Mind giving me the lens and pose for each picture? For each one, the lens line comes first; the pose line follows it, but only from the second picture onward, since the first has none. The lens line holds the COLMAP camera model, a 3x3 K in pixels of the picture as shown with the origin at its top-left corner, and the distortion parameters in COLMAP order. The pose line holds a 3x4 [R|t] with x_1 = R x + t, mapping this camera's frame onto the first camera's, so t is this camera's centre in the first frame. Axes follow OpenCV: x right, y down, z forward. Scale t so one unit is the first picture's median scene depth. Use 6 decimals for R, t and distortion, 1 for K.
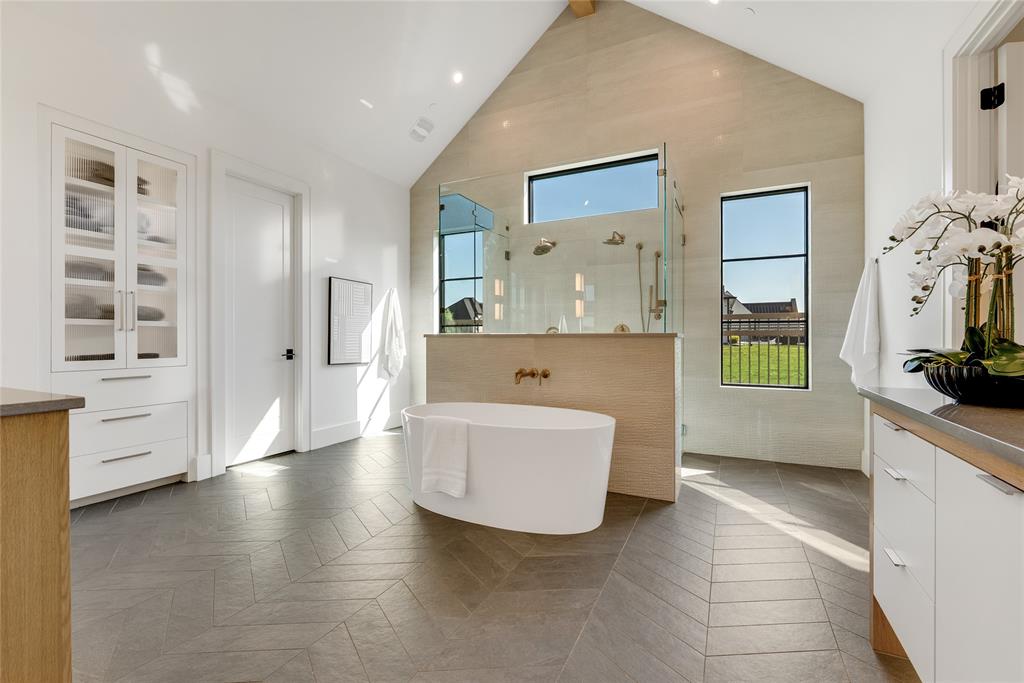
lens RADIAL K [[439.5, 0, 512.0], [0, 439.5, 341.5], [0, 0, 1]] dist [0.001210, 0.000234]
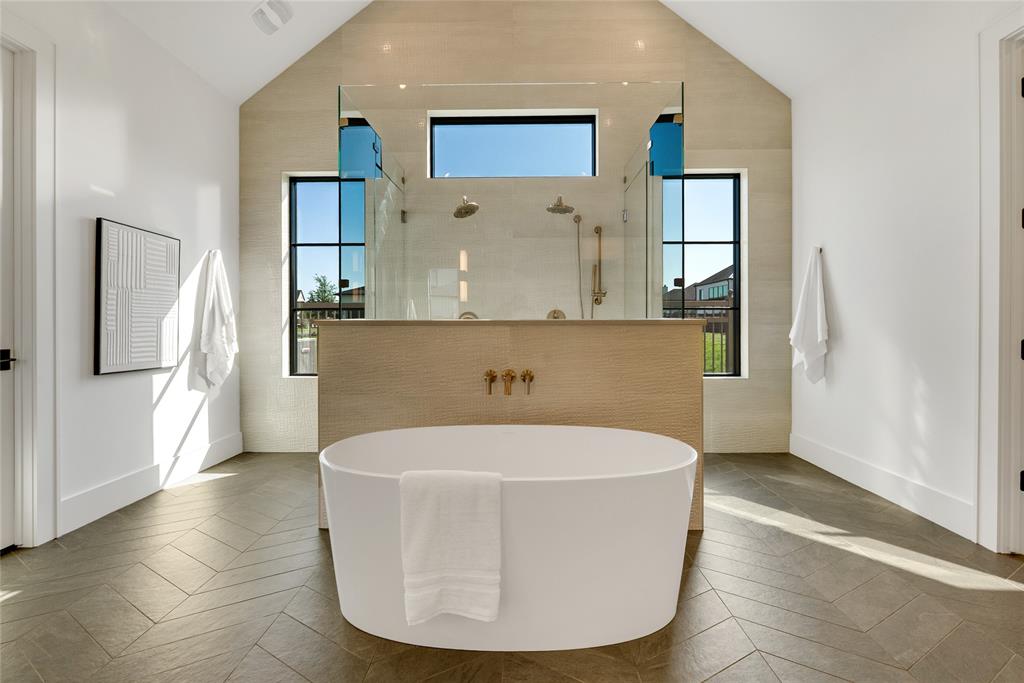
lens RADIAL K [[431.0, 0, 513.0], [0, 431.0, 327.2], [0, 0, 1]] dist [-0.001515, -0.000003]
pose [[0.900028, -0.005110, 0.435803, -0.174821], [0.006249, 0.999980, -0.001182, -0.004116], [-0.435788, 0.003787, 0.900041, 0.270961]]
